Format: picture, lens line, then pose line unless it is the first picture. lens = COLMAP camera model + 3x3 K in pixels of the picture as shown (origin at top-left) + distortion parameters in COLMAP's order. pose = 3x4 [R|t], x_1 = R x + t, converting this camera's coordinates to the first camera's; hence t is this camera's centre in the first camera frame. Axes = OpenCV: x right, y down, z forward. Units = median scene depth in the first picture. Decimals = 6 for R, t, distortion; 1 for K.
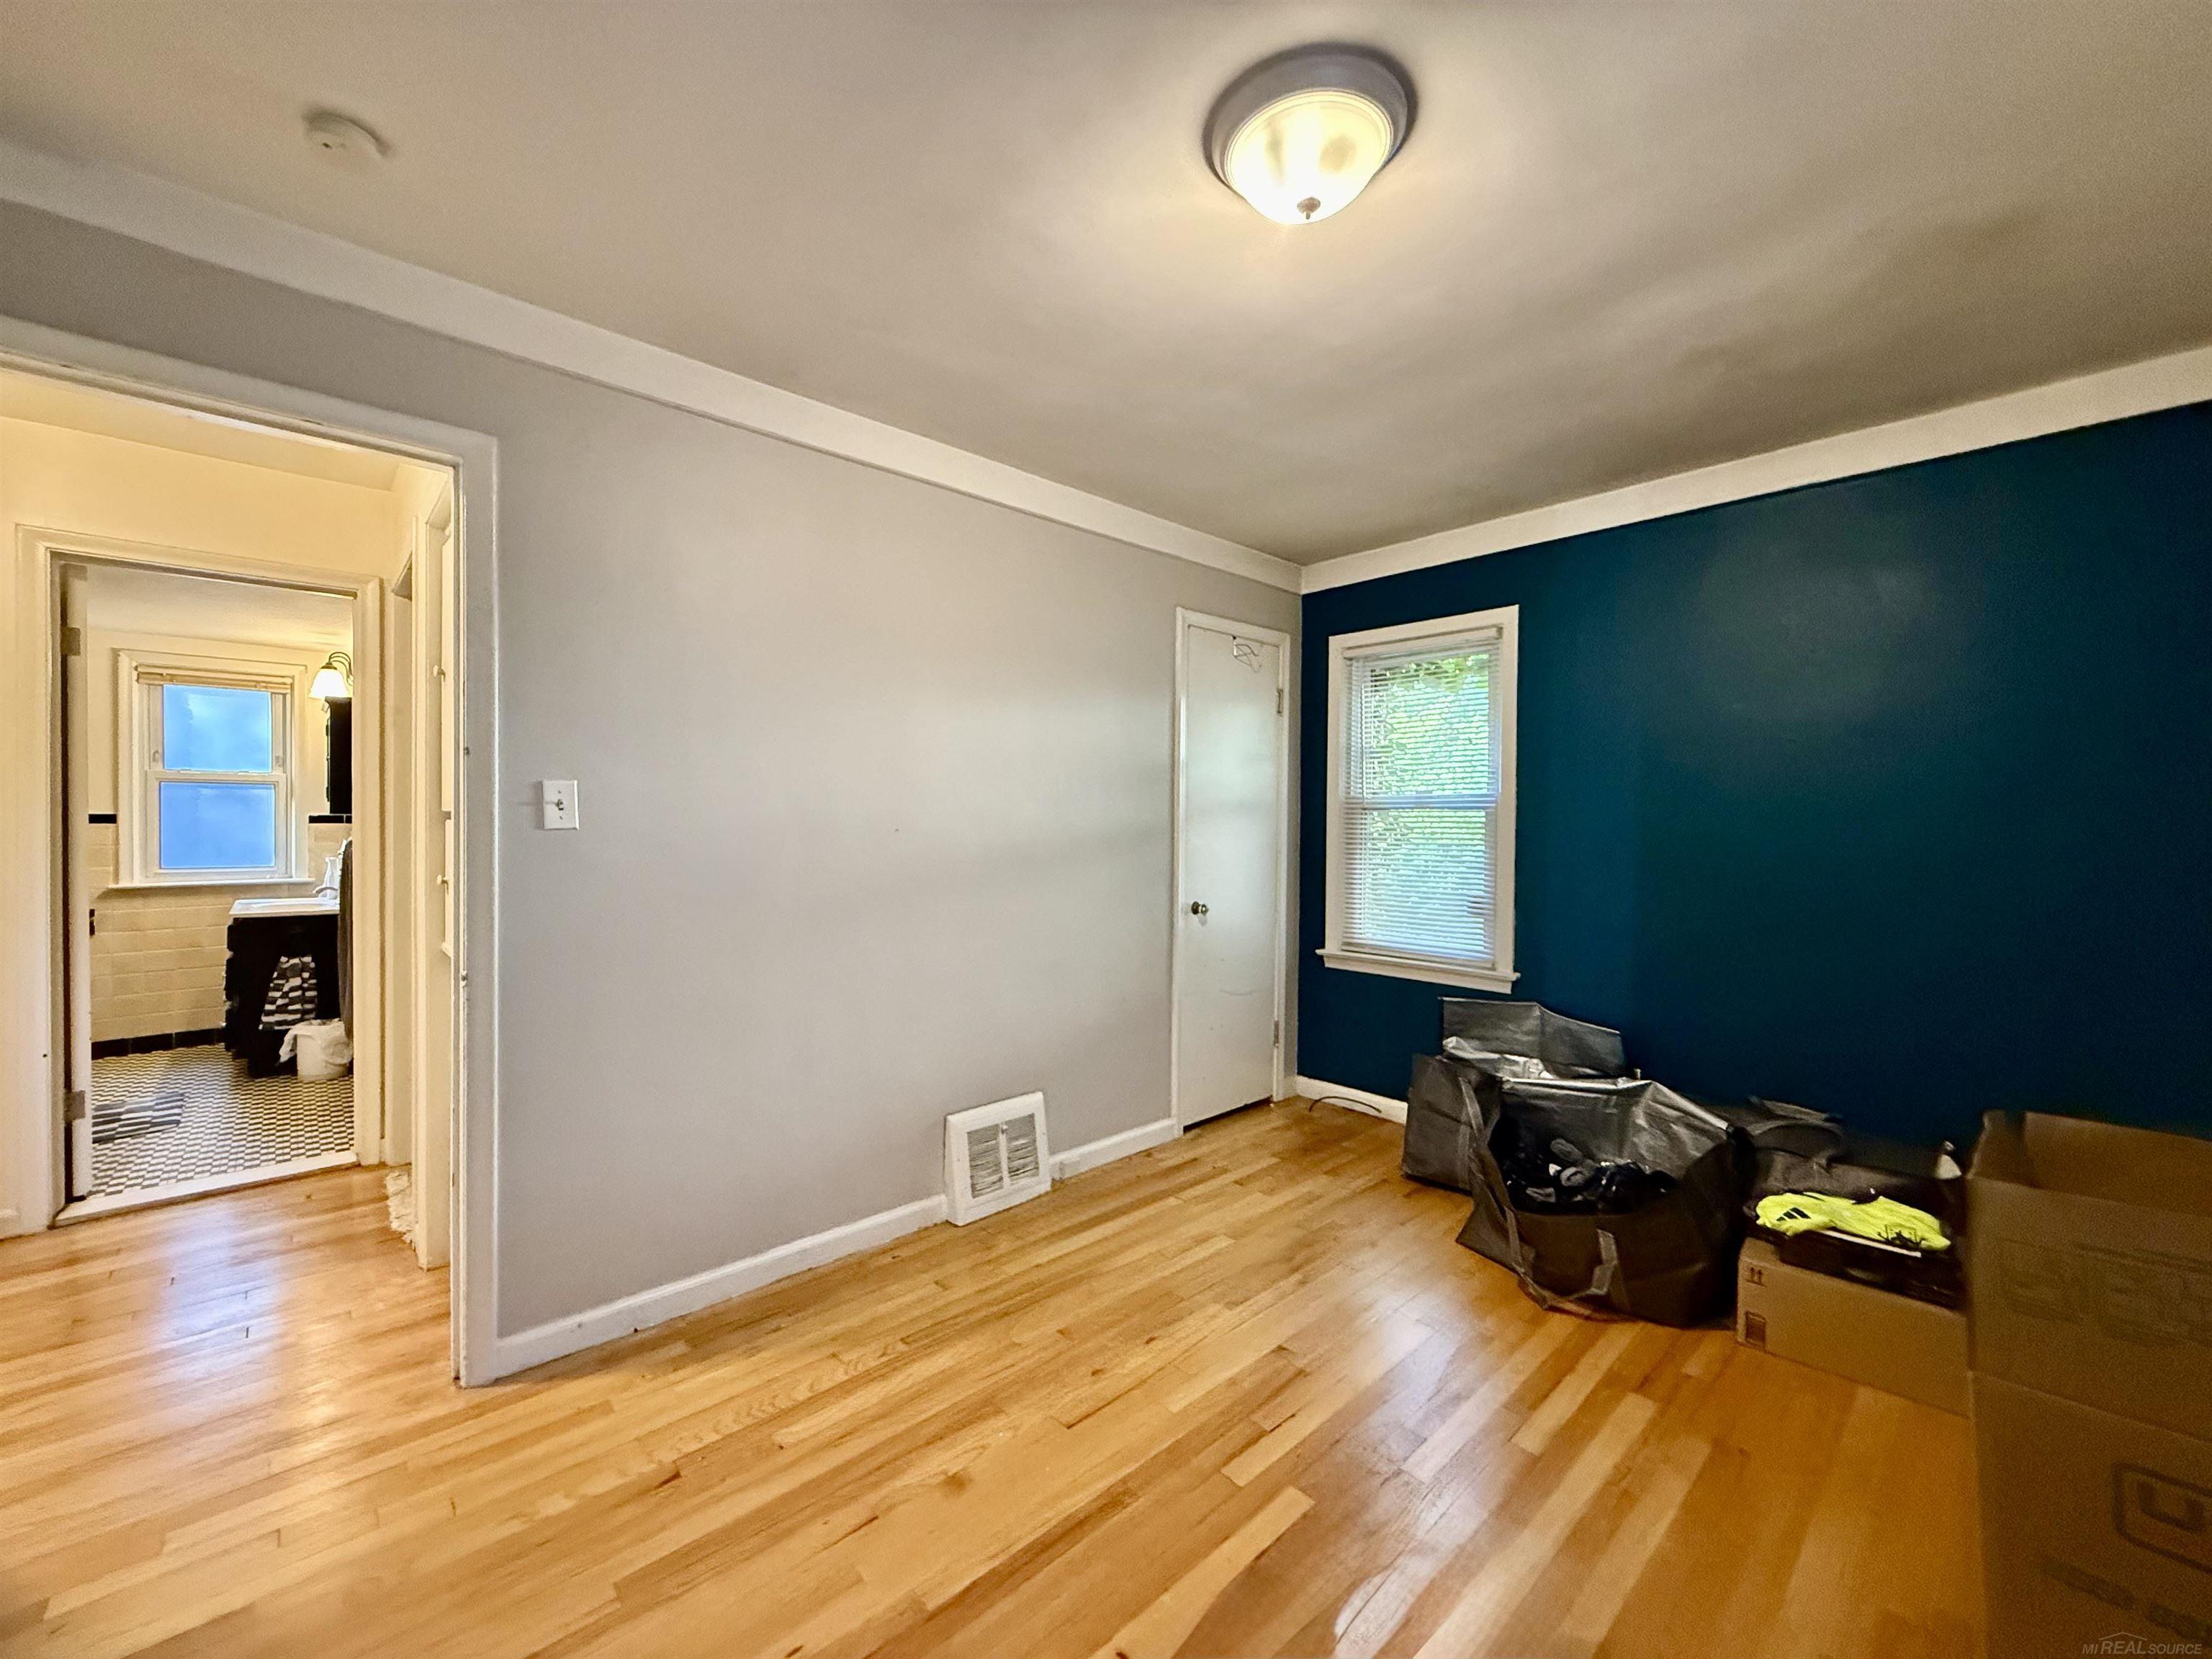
lens RADIAL K [[880.6, 0, 1106.8], [0, 880.6, 829.0], [0, 0, 1]] dist [0.000805, -0.000198]
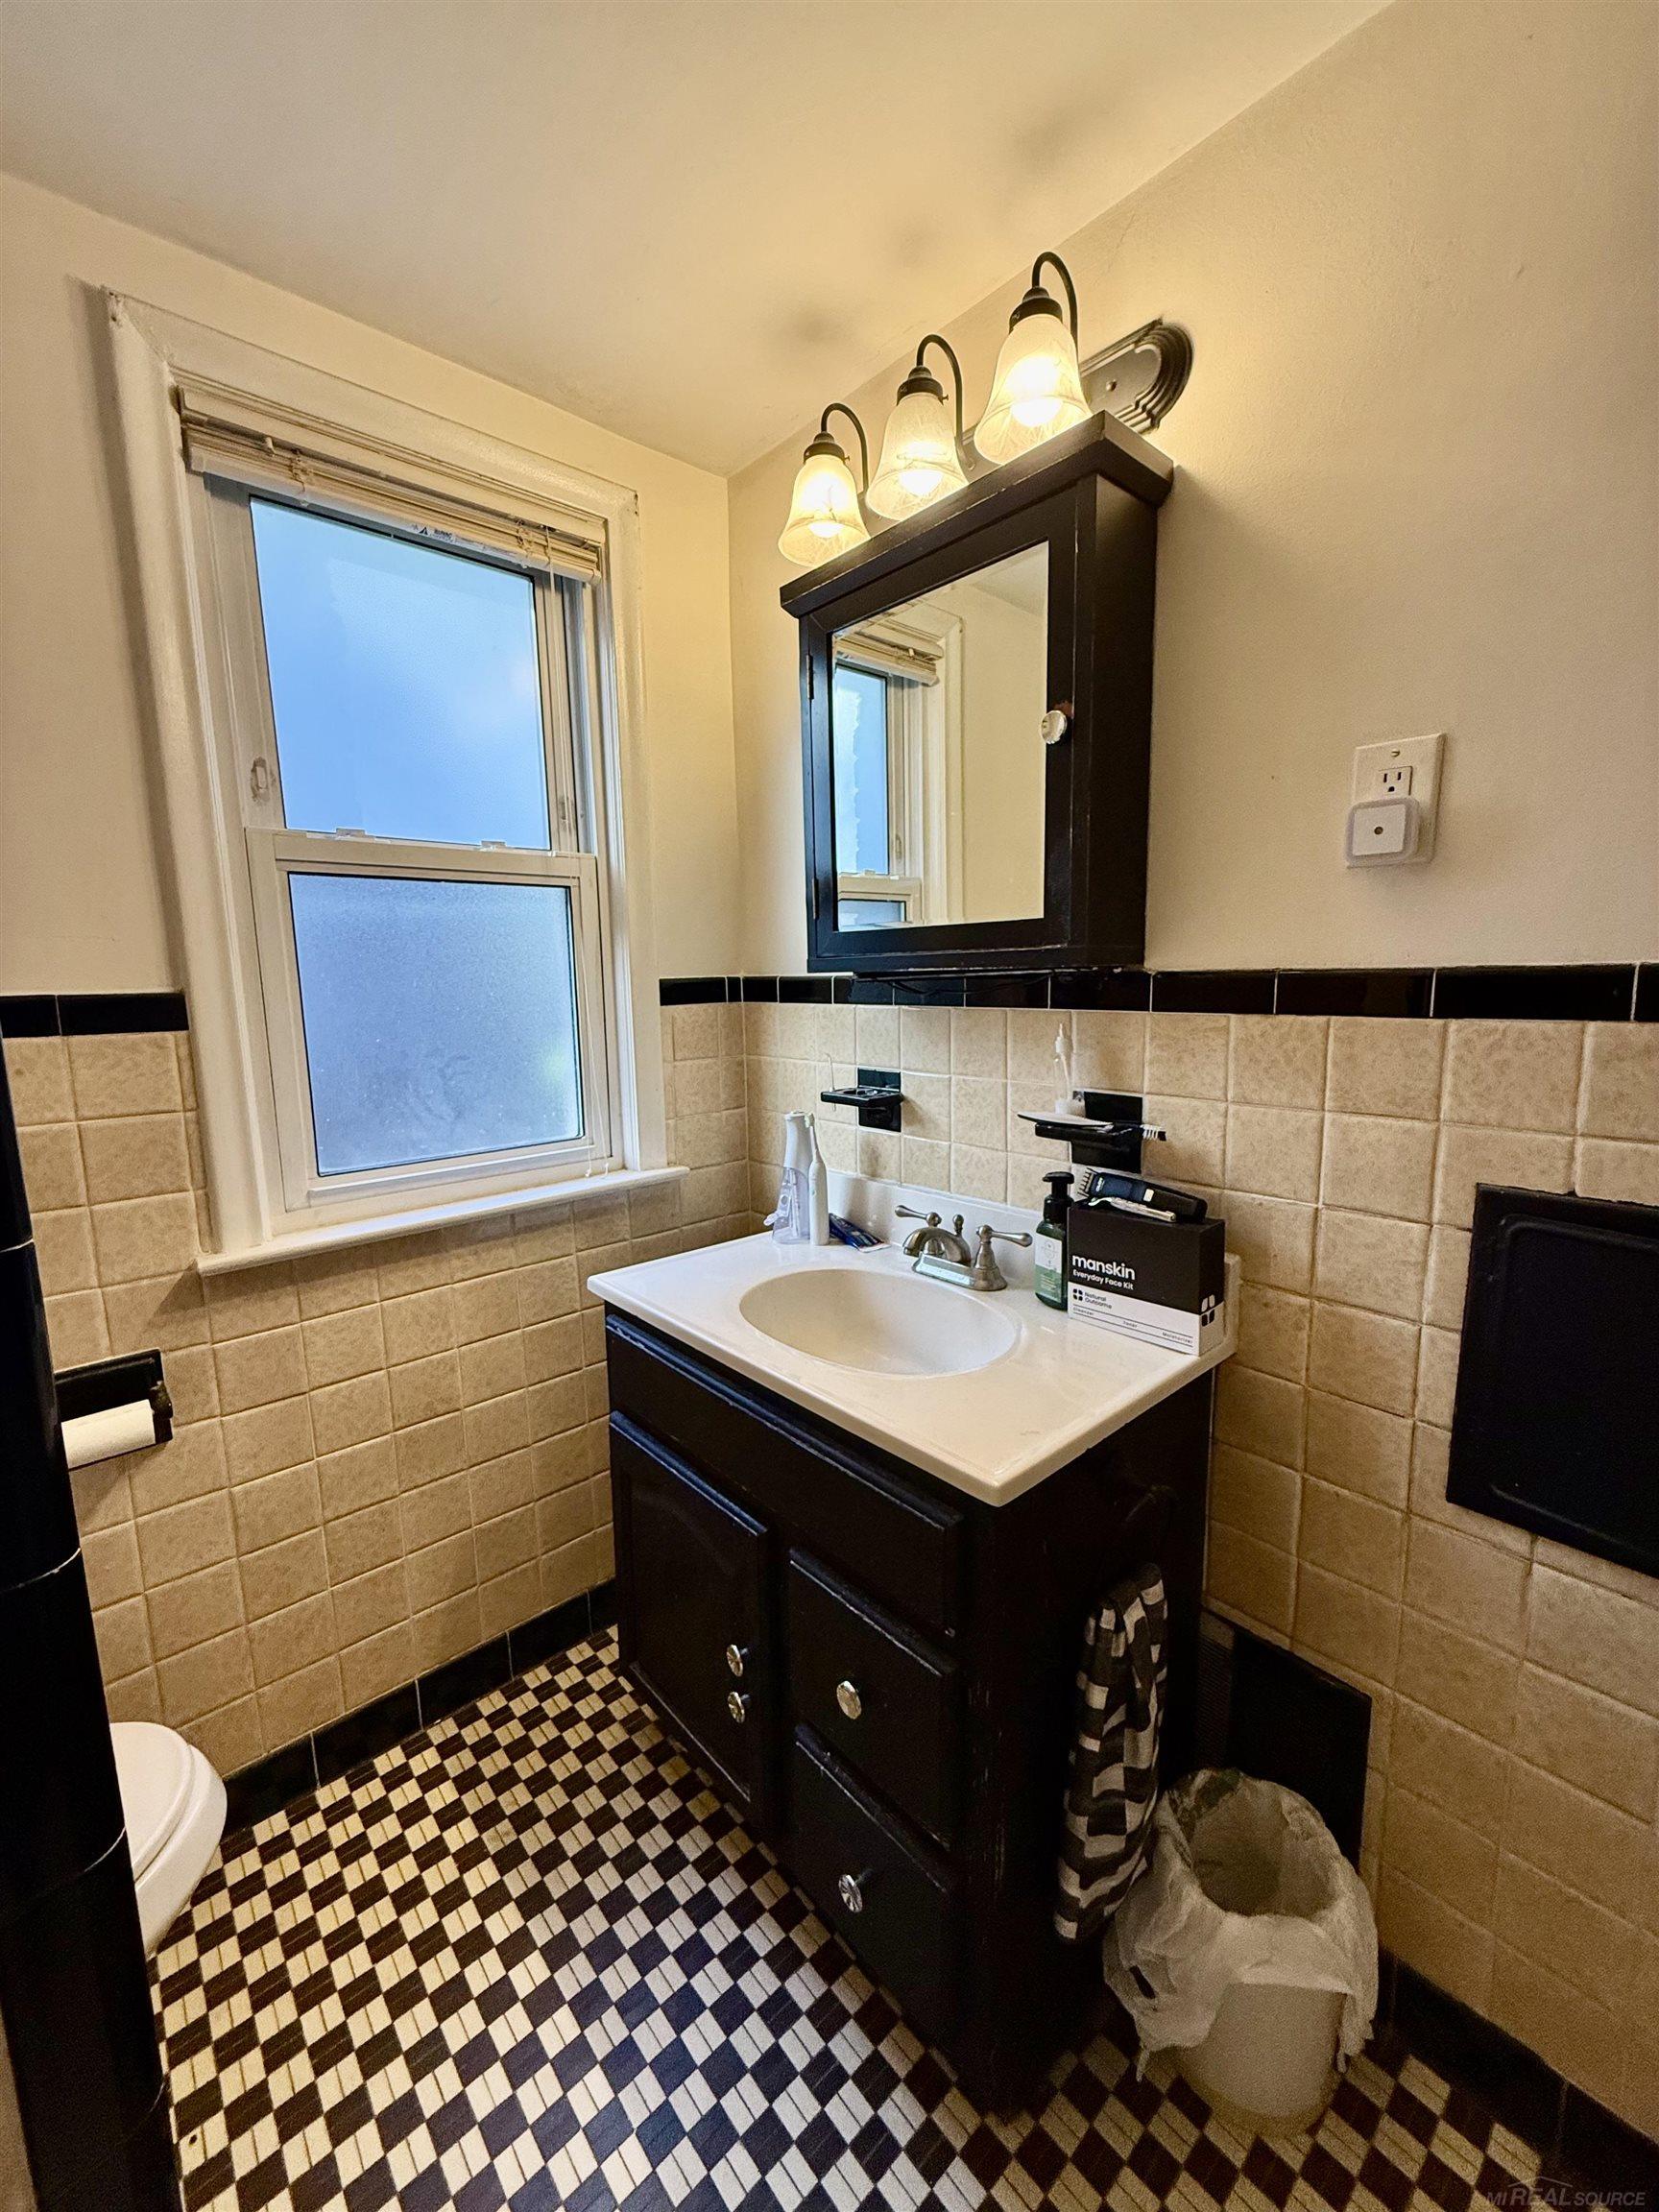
lens RADIAL K [[880.6, 0, 828.6], [0, 880.6, 1100.0], [0, 0, 1]] dist [0.000805, -0.000198]
pose [[0.999589, -0.024445, -0.014994, -0.921315], [0.026246, 0.990509, 0.134918, -0.015579], [0.011553, -0.135256, 0.990743, 0.732267]]
